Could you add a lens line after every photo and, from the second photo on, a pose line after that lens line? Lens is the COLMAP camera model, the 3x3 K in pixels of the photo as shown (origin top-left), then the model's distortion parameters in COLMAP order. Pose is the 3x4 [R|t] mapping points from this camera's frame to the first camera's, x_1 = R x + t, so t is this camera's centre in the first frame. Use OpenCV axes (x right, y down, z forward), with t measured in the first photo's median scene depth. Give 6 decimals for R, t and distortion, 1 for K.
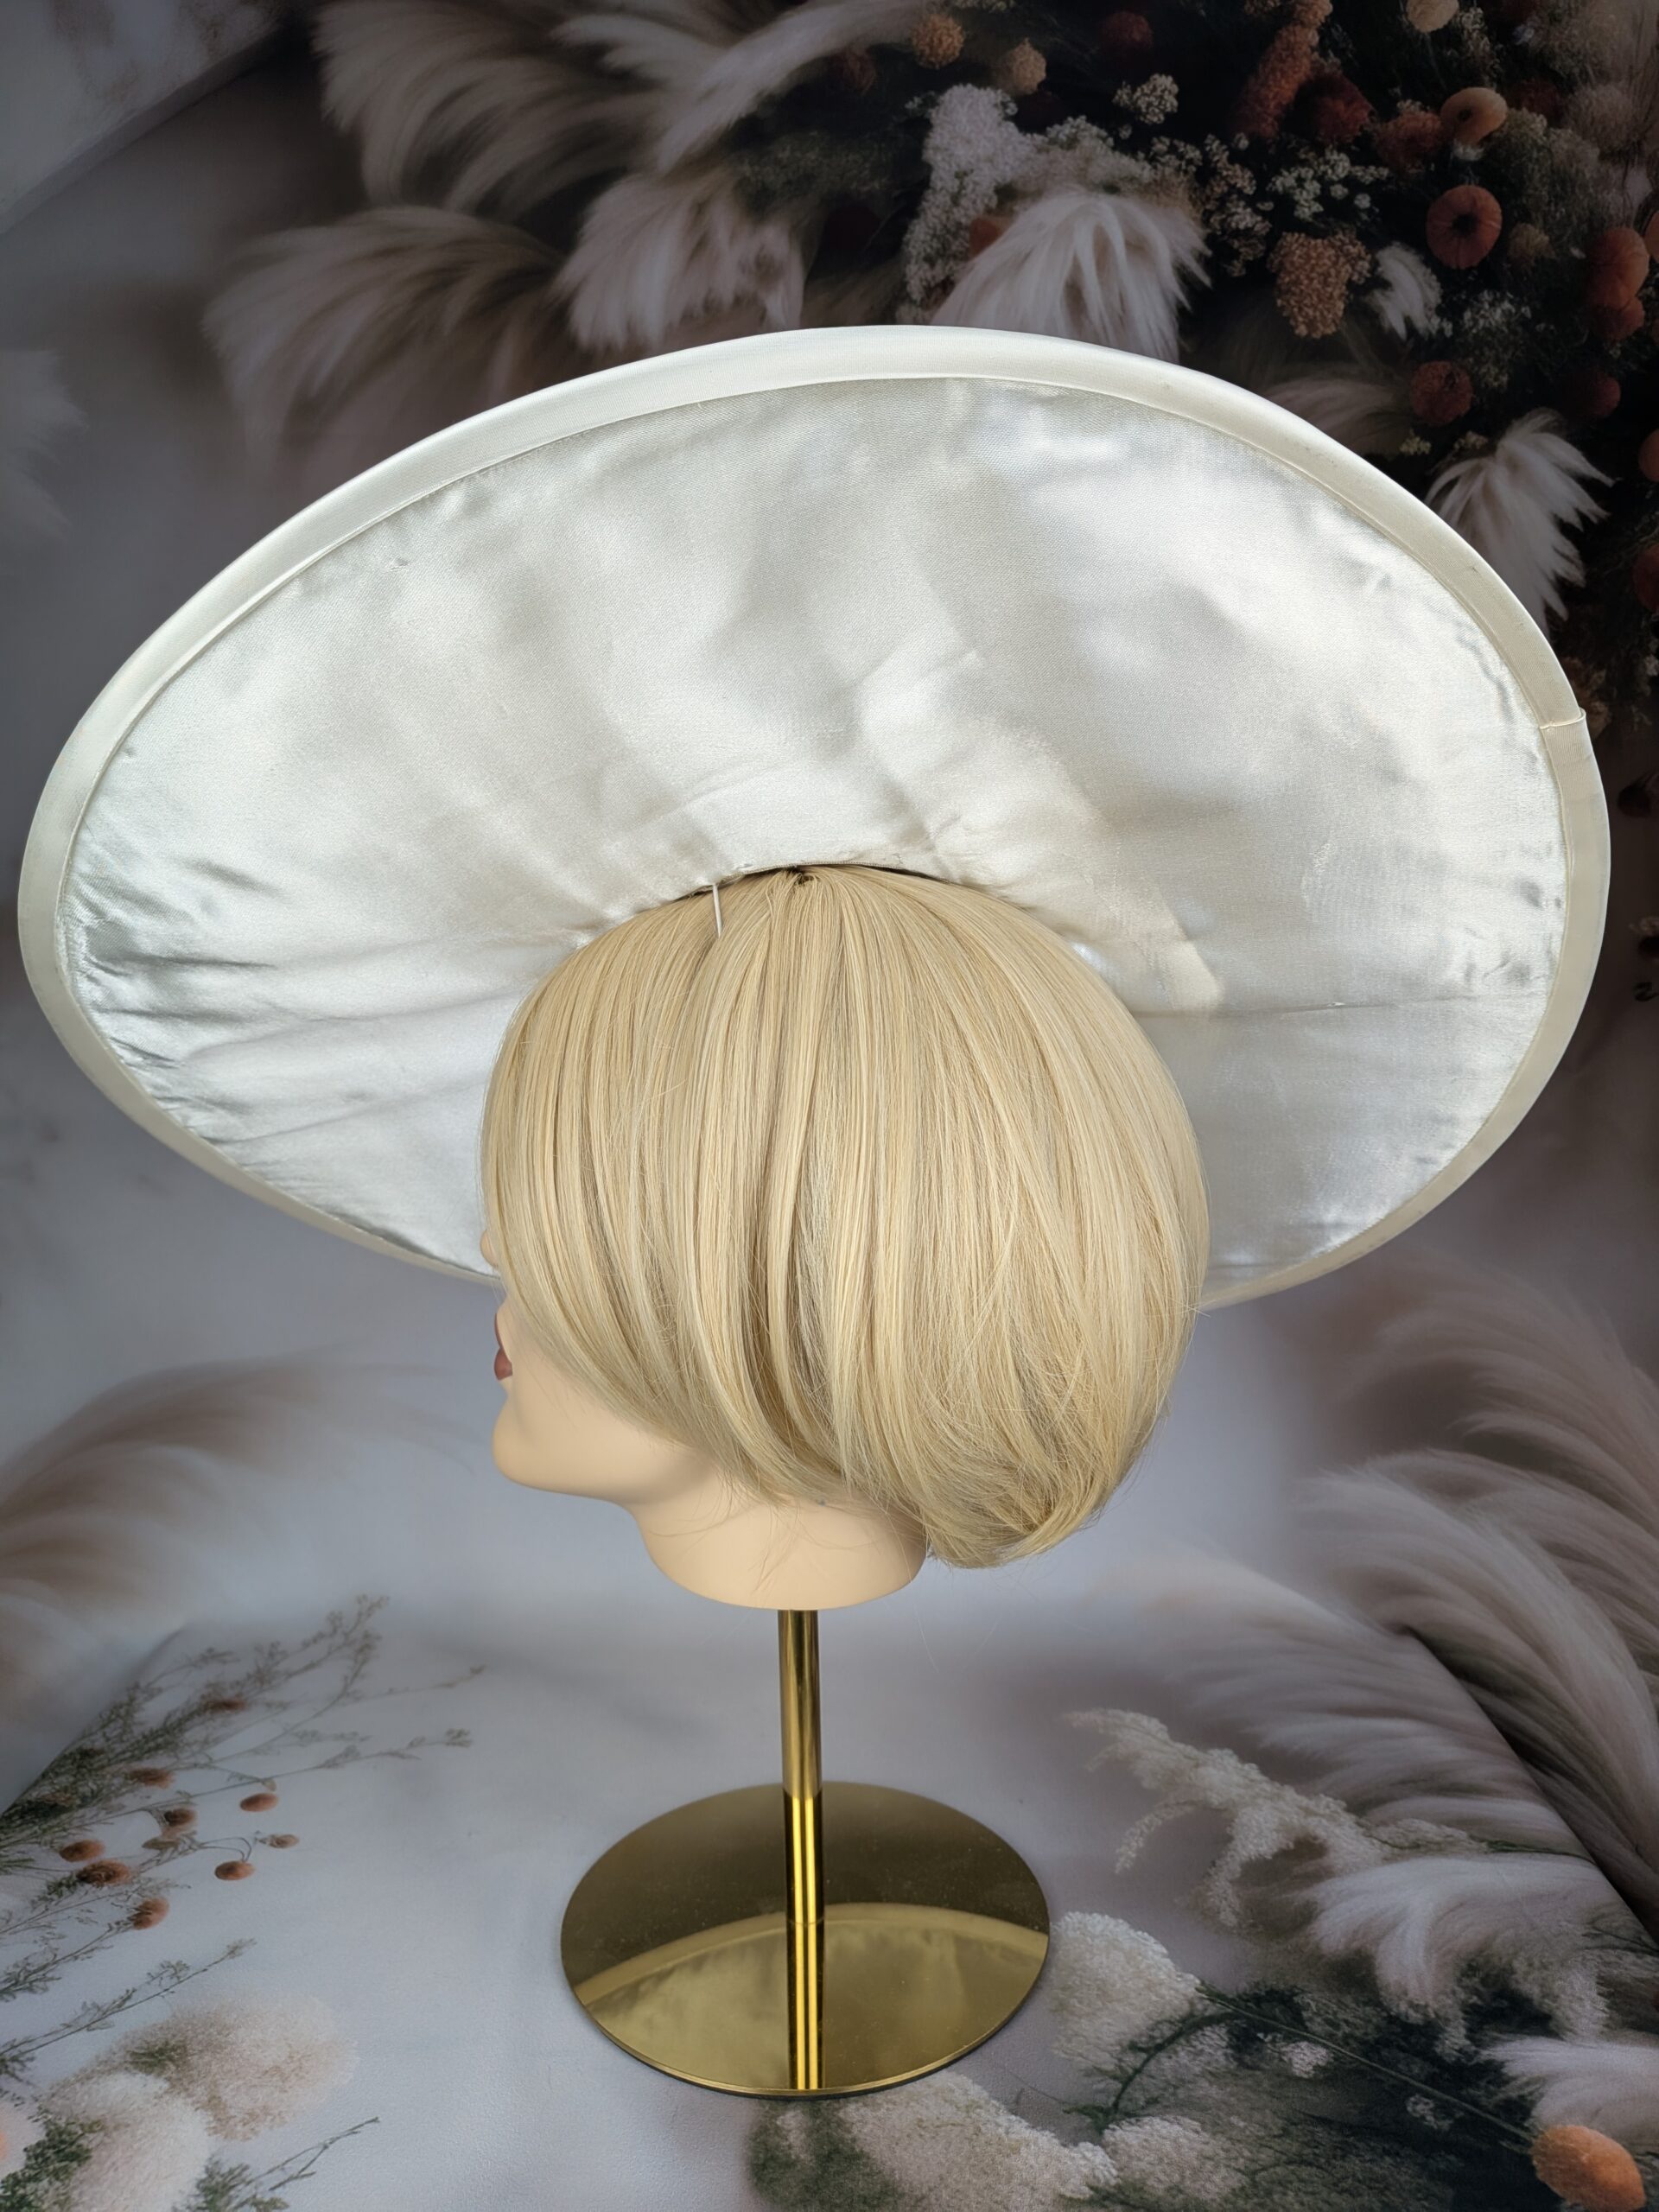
lens RADIAL K [[1607.8, 0, 863.6], [0, 1607.8, 1128.9], [0, 0, 1]] dist [-0.061580, 0.022602]
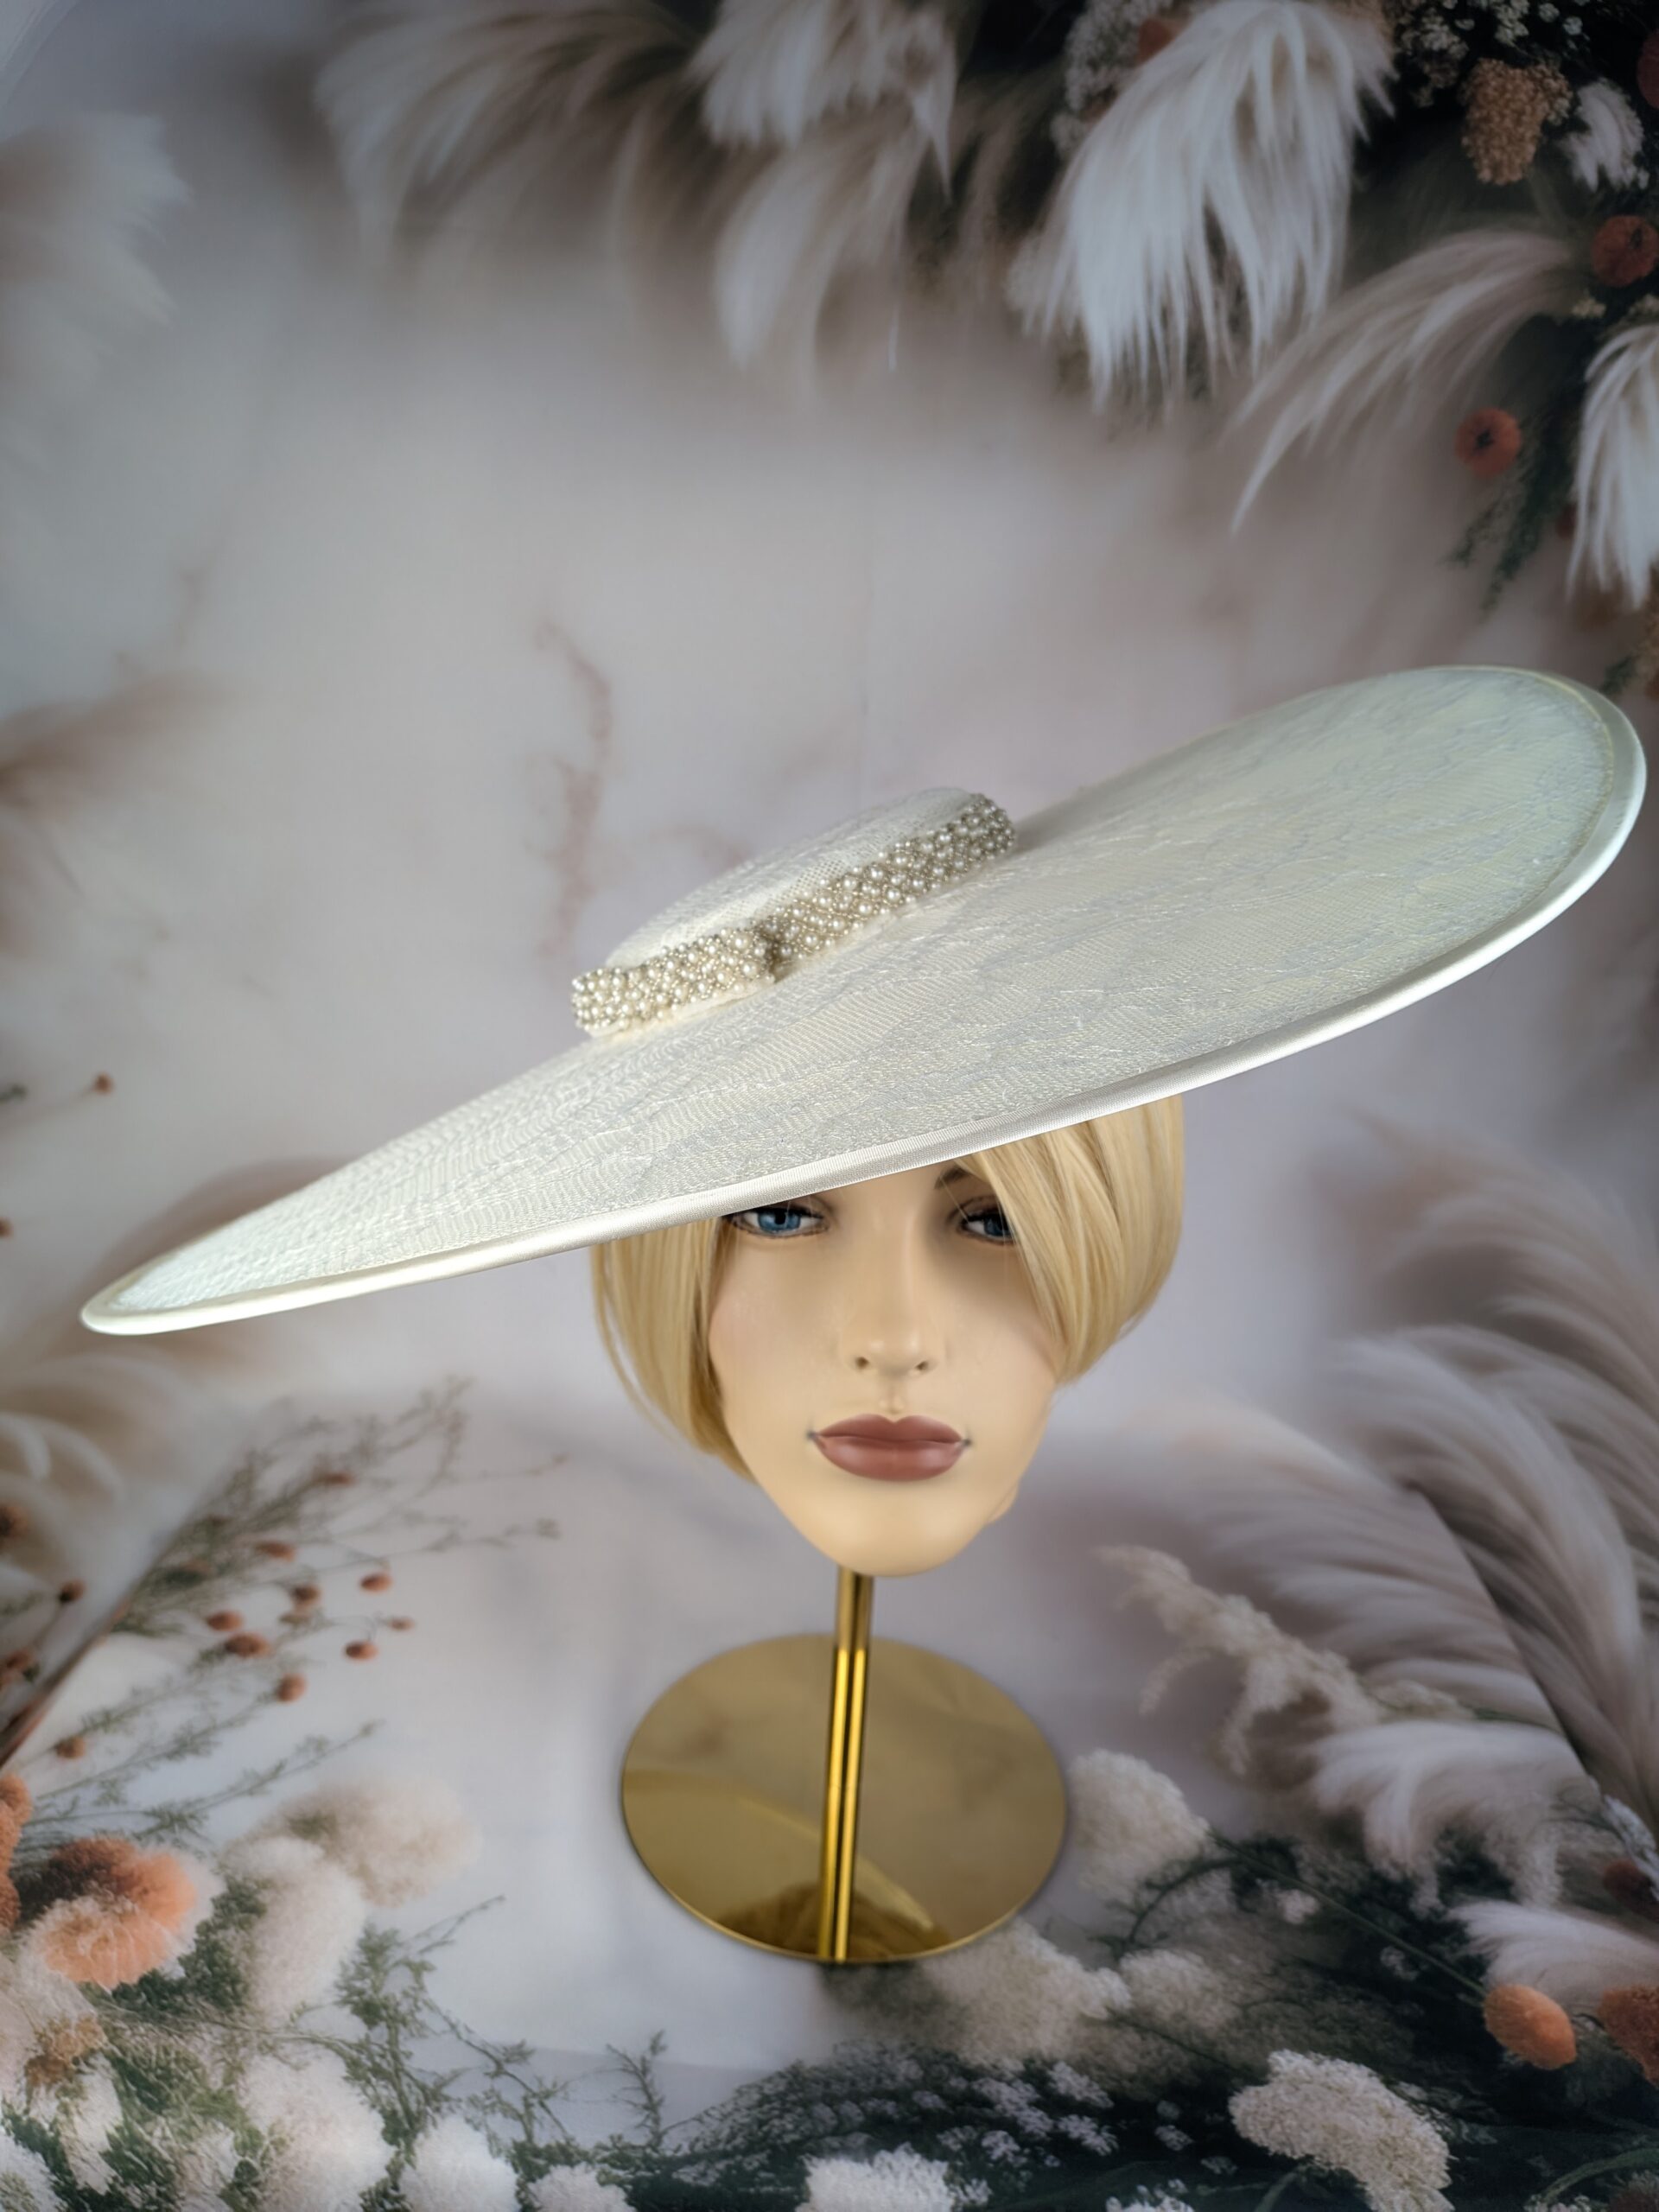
lens RADIAL K [[1607.8, 0, 824.0], [0, 1607.8, 1108.1], [0, 0, 1]] dist [-0.061580, 0.022602]
pose [[0.997123, 0.071313, -0.025677, -0.049934], [-0.065133, 0.979447, 0.190896, -0.117115], [0.038762, -0.188674, 0.981274, -0.027892]]
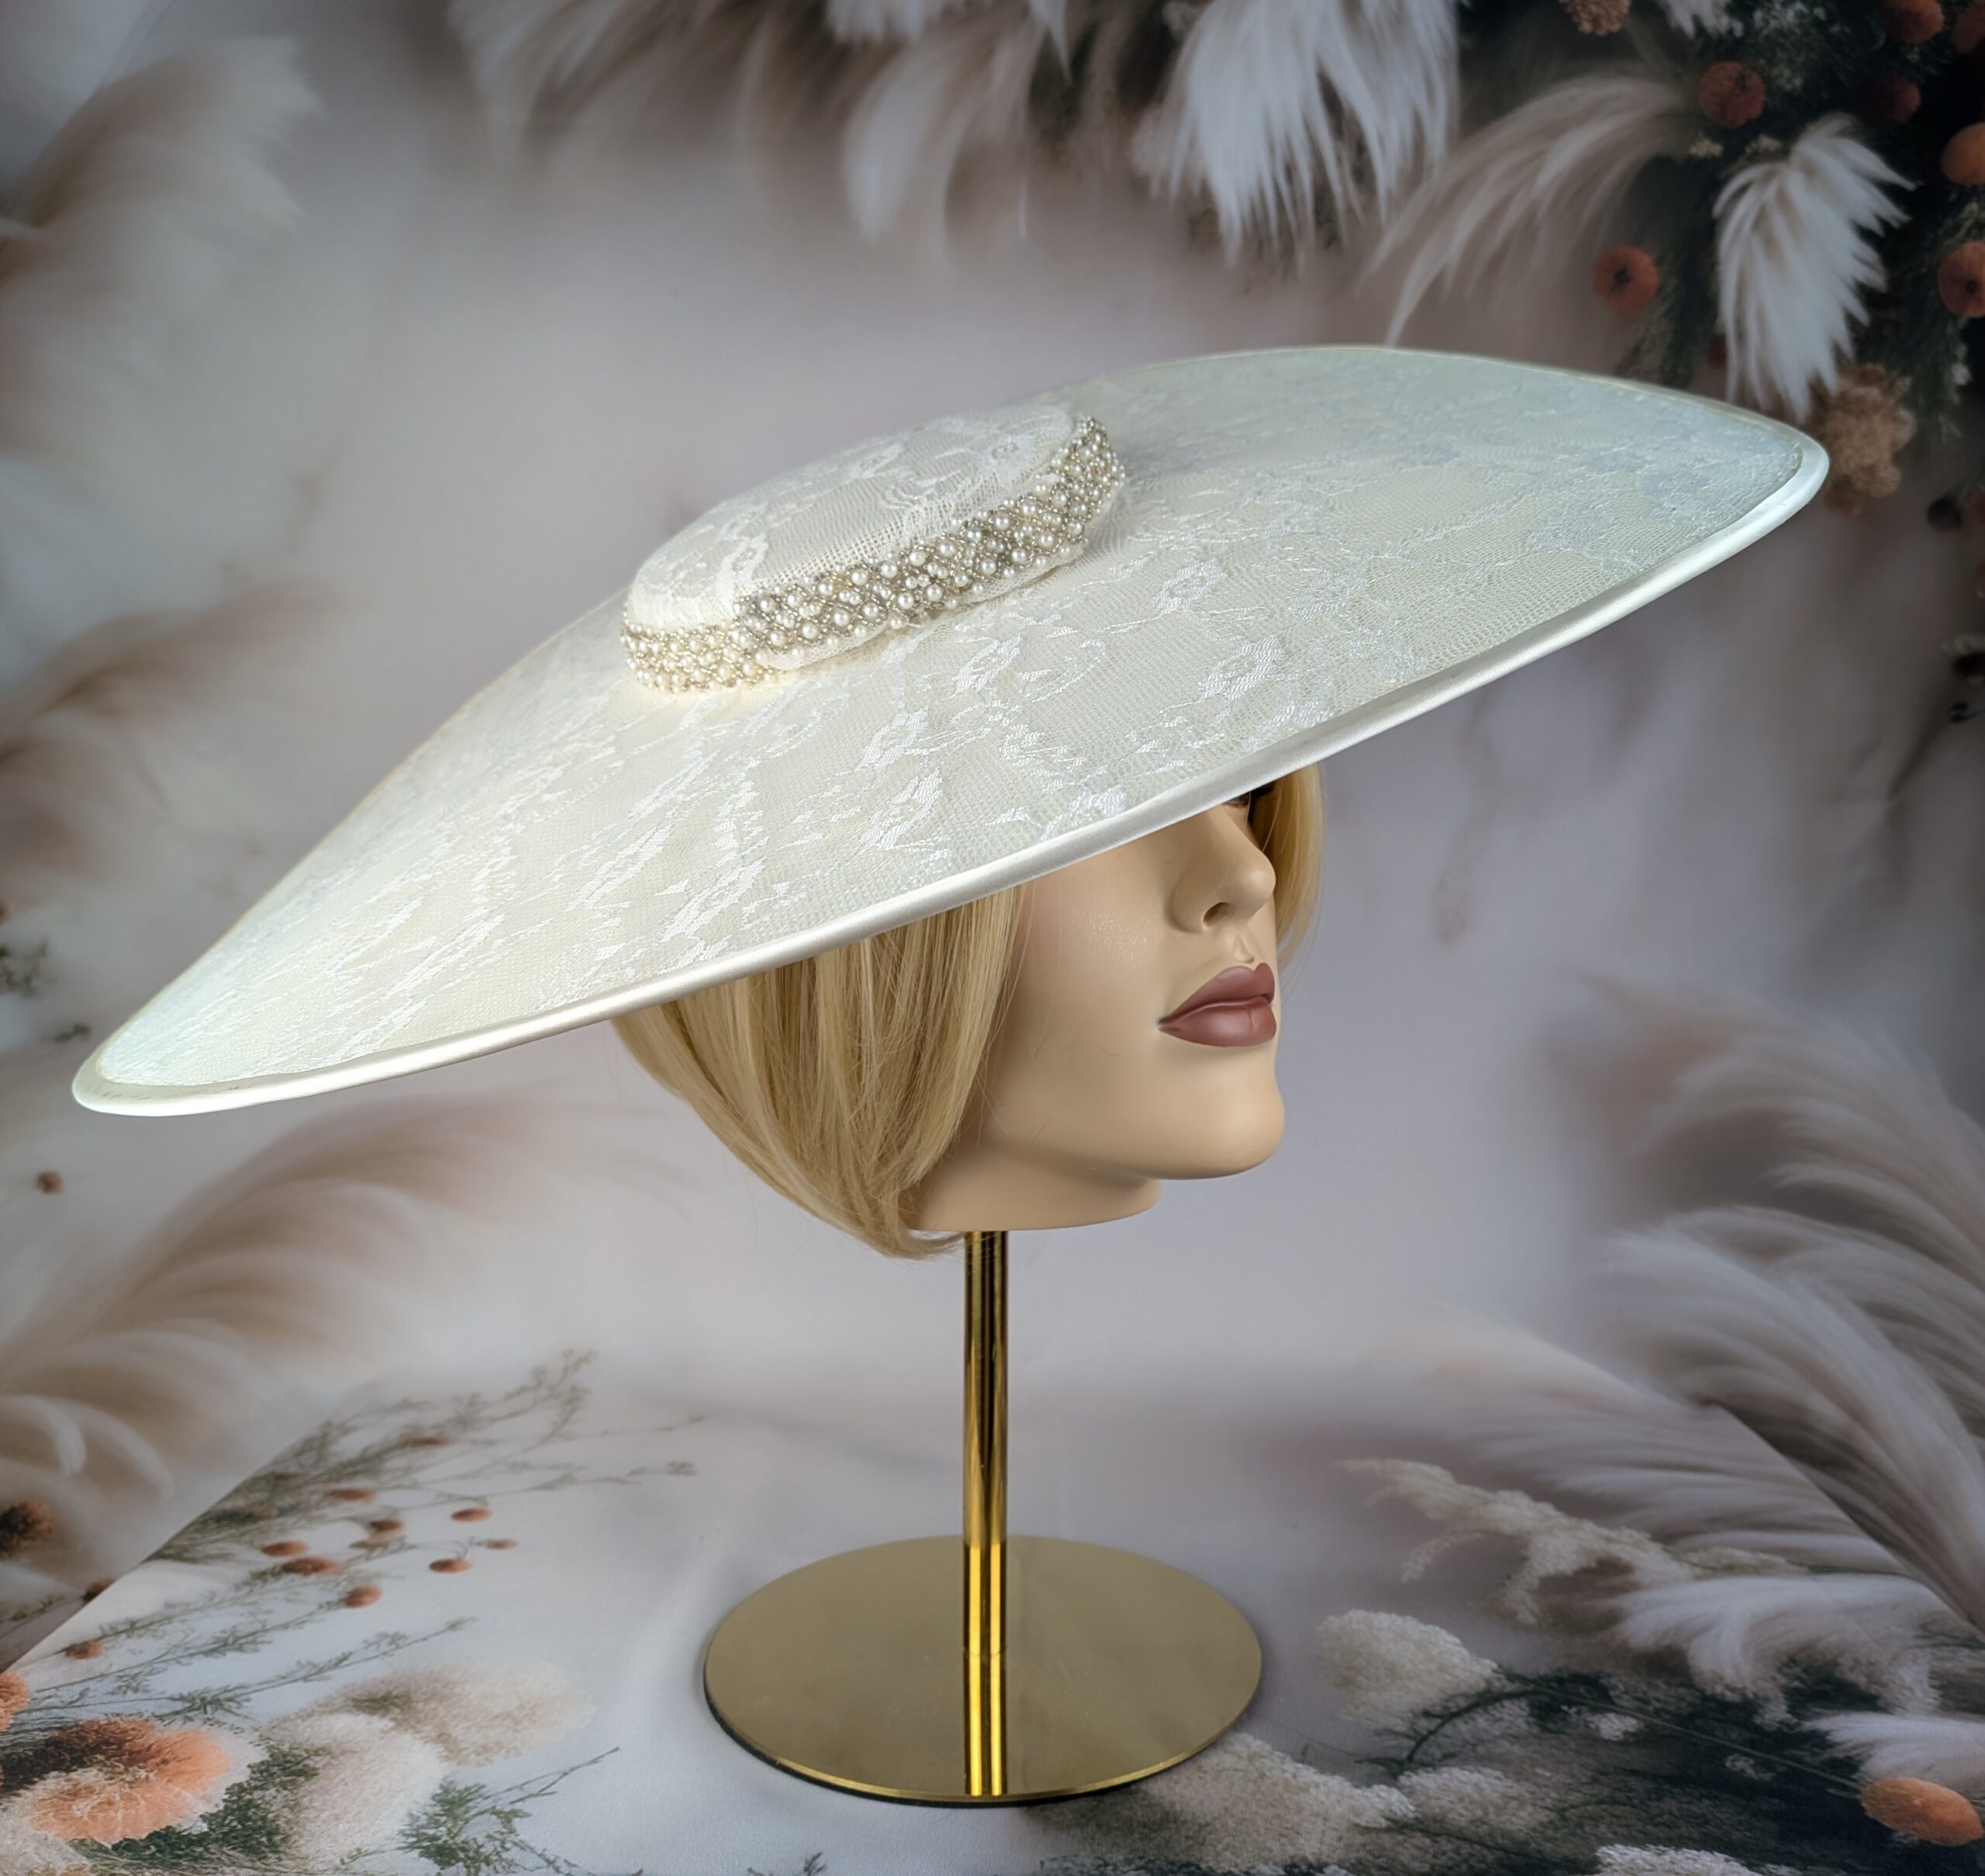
lens RADIAL K [[1821.4, 0, 1038.9], [0, 1821.4, 943.3], [0, 0, 1]] dist [-0.046163, 0.002147]
pose [[0.999706, 0.013210, -0.020350, -0.027036], [-0.014569, 0.997568, -0.068160, 0.132800], [0.019400, 0.068436, 0.997467, -0.060207]]
